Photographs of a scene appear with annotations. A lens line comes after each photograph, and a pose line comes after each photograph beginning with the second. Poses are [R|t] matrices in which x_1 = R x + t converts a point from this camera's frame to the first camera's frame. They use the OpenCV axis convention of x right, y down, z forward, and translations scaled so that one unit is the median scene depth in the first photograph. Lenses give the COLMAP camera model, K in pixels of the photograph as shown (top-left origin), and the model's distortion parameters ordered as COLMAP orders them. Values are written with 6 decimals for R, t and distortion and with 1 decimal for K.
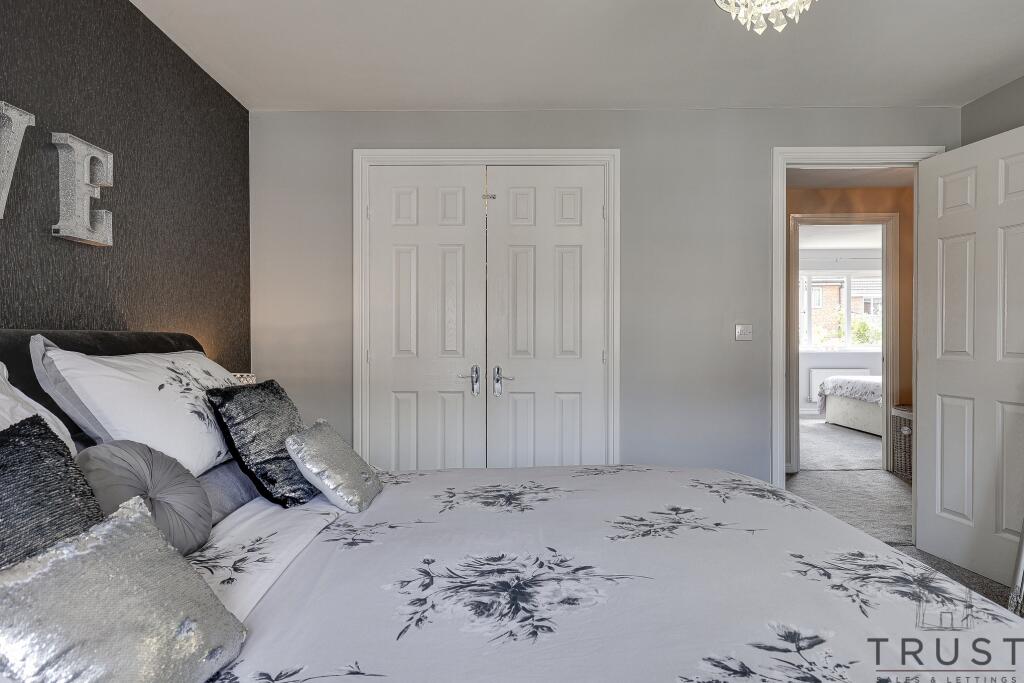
lens RADIAL K [[568.2, 0, 506.8], [0, 568.2, 336.5], [0, 0, 1]] dist [-0.000779, 0.000358]
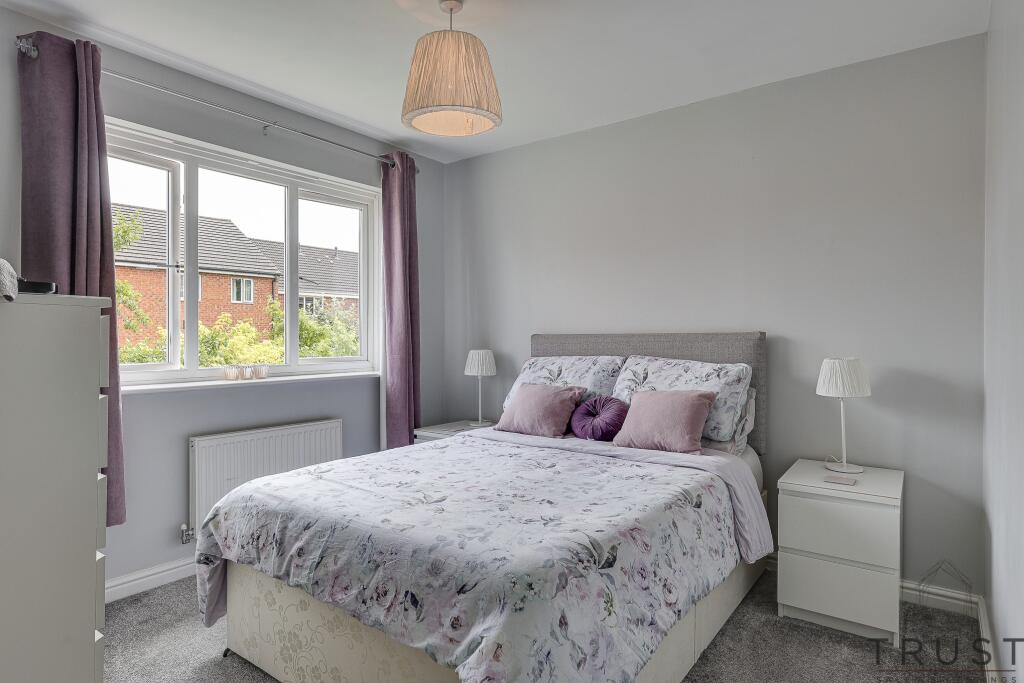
lens RADIAL K [[568.2, 0, 506.8], [0, 568.2, 336.5], [0, 0, 1]] dist [-0.000779, 0.000358]
pose [[0.605032, 0.003269, 0.796194, 0.426219], [0.003611, 0.999970, -0.006849, -0.001767], [-0.796193, 0.007019, 0.605002, 0.728085]]
